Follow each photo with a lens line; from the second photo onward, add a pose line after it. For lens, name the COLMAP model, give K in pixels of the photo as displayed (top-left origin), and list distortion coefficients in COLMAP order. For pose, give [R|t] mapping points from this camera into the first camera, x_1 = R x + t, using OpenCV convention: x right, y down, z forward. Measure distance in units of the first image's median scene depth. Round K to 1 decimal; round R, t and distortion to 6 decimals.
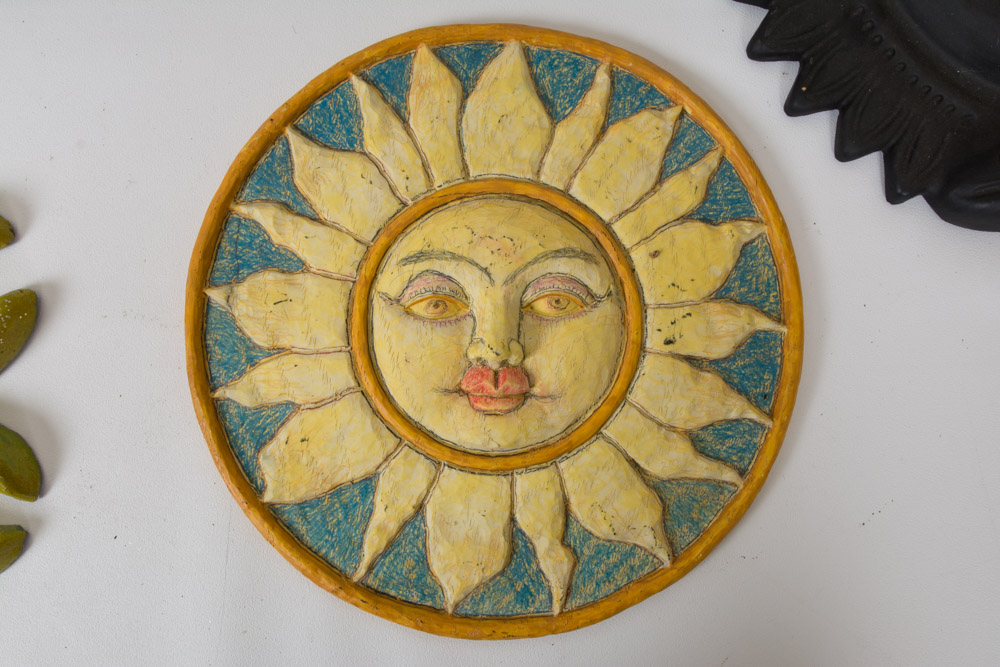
lens RADIAL K [[750.6, 0, 490.6], [0, 750.6, 333.2], [0, 0, 1]] dist [-0.072842, 0.015740]
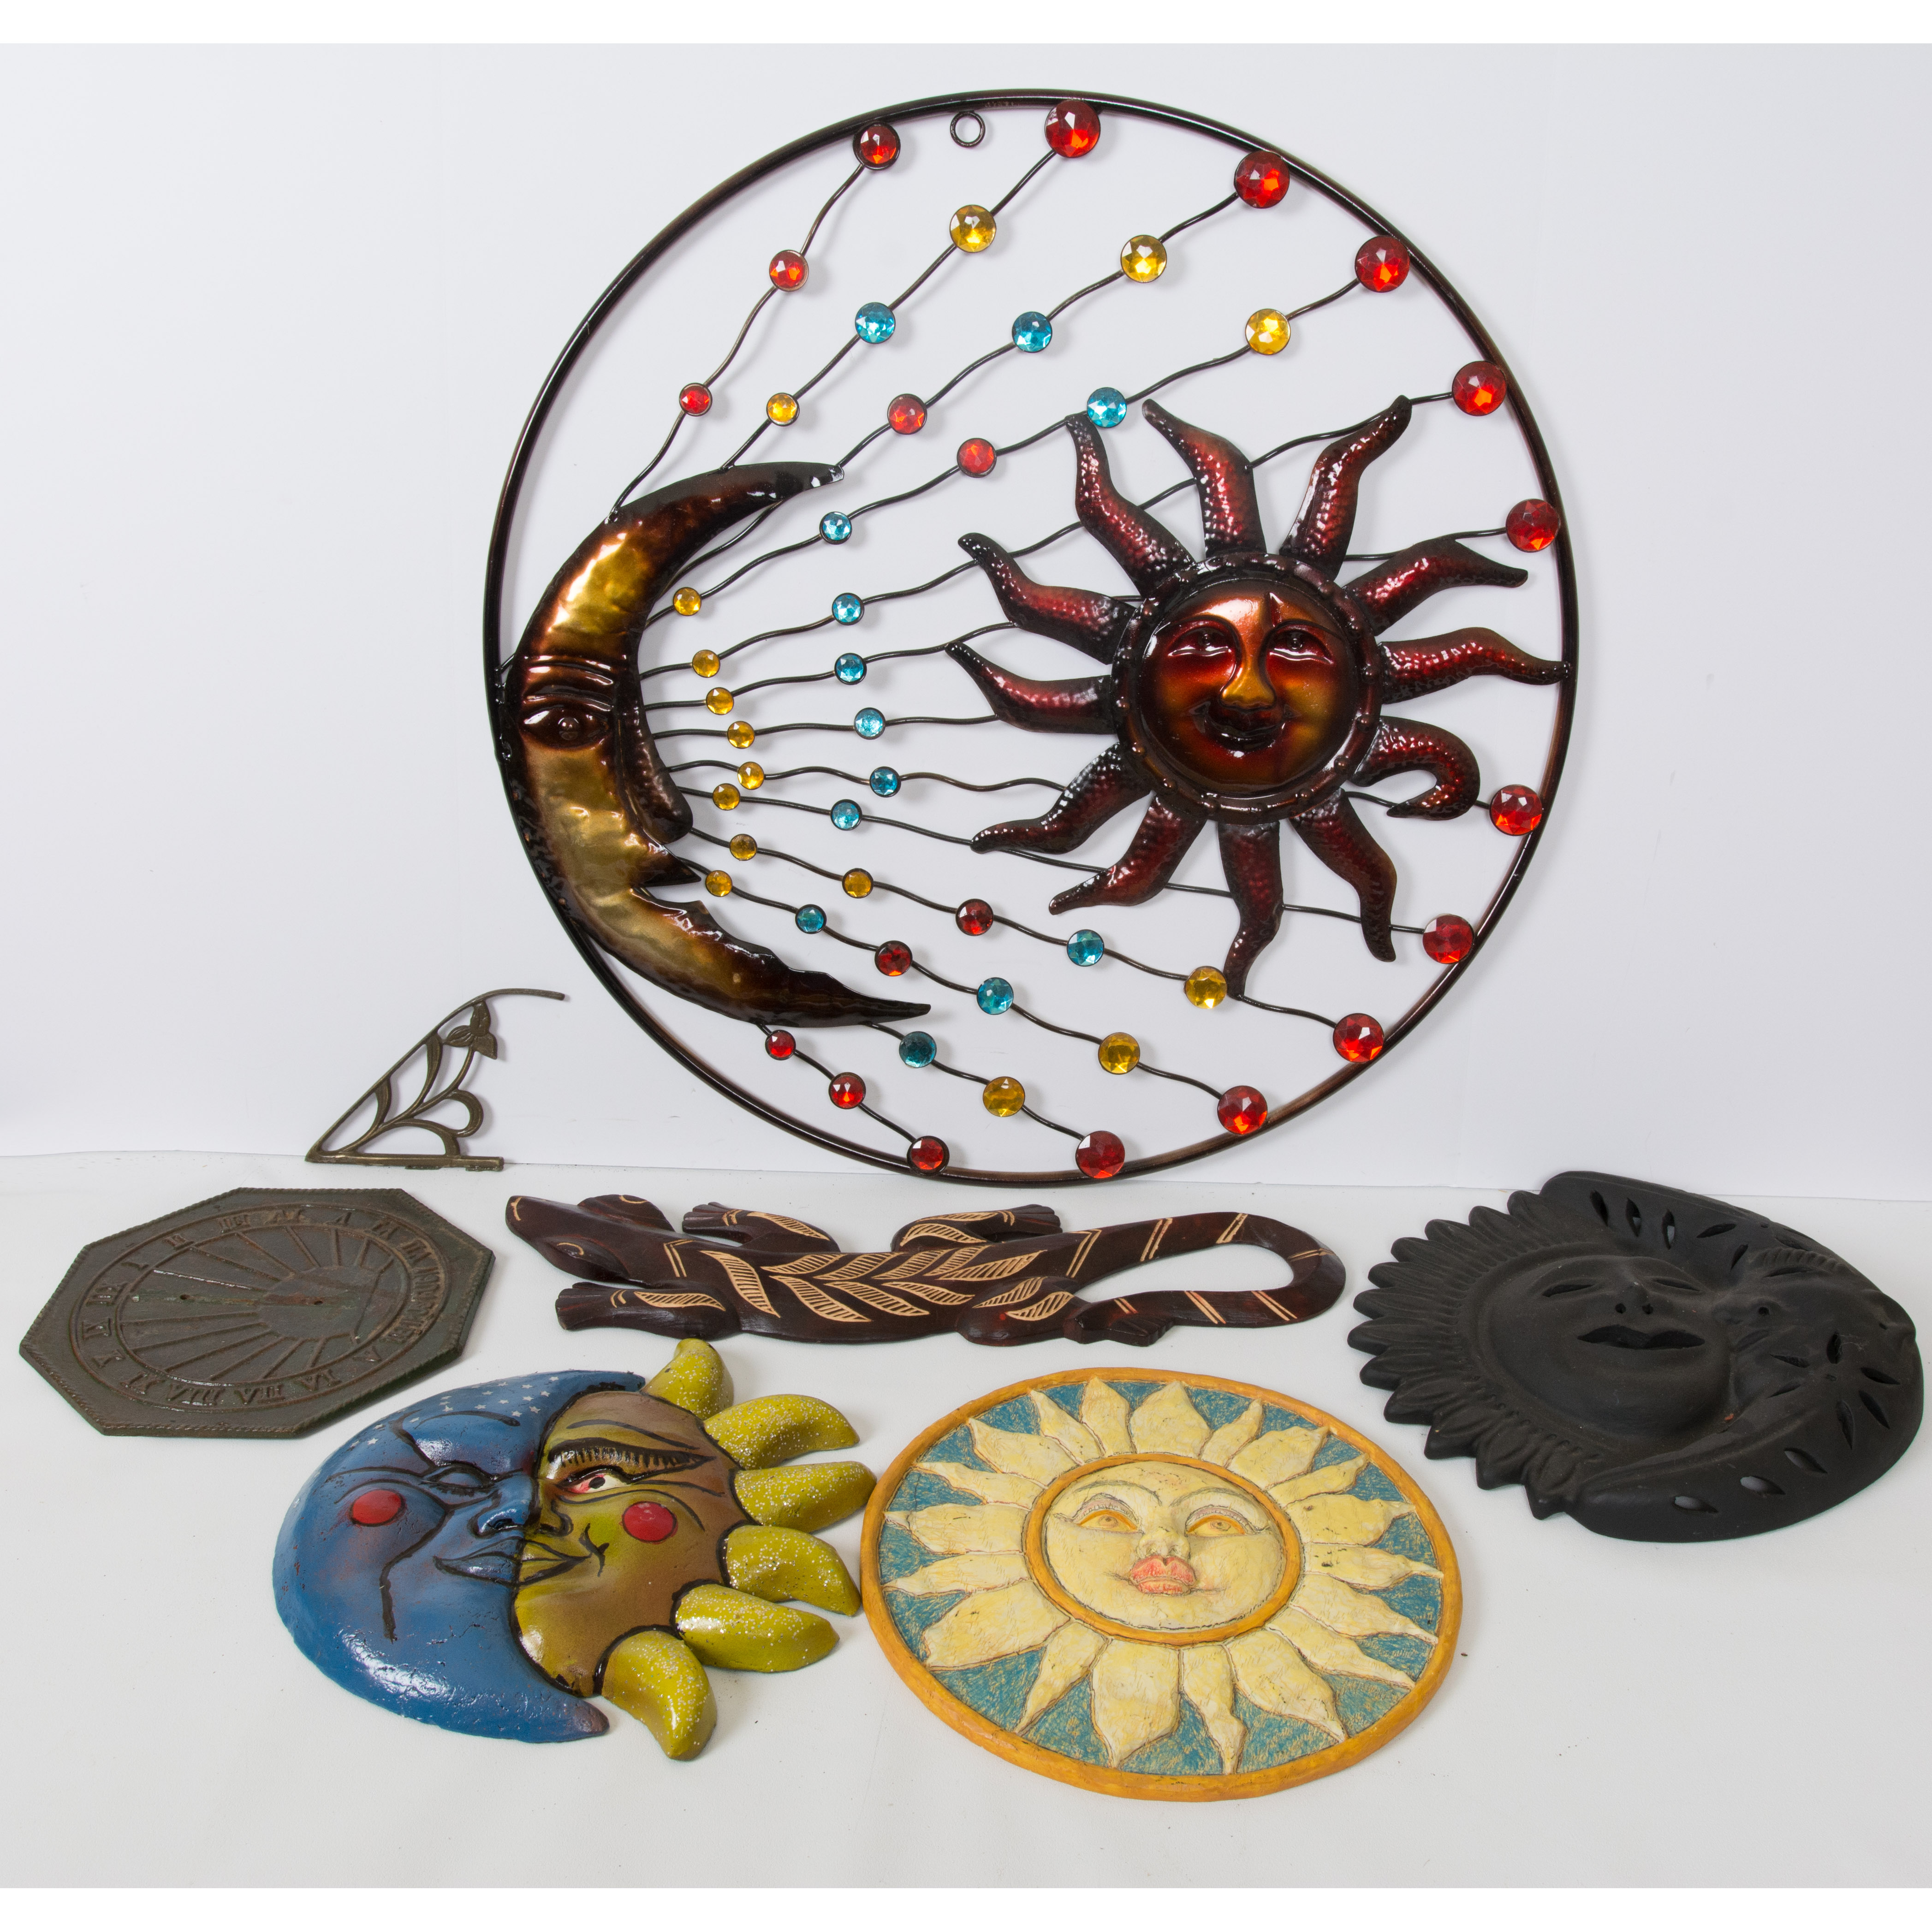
lens RADIAL K [[2106.2, 0, 966.8], [0, 2106.2, 969.1], [0, 0, 1]] dist [-0.083905, 0.000000]
pose [[0.997000, 0.058798, -0.050336, -0.167028], [-0.073255, 0.506813, -0.858938, 2.127258], [-0.024993, 0.860048, 0.509600, -1.197219]]
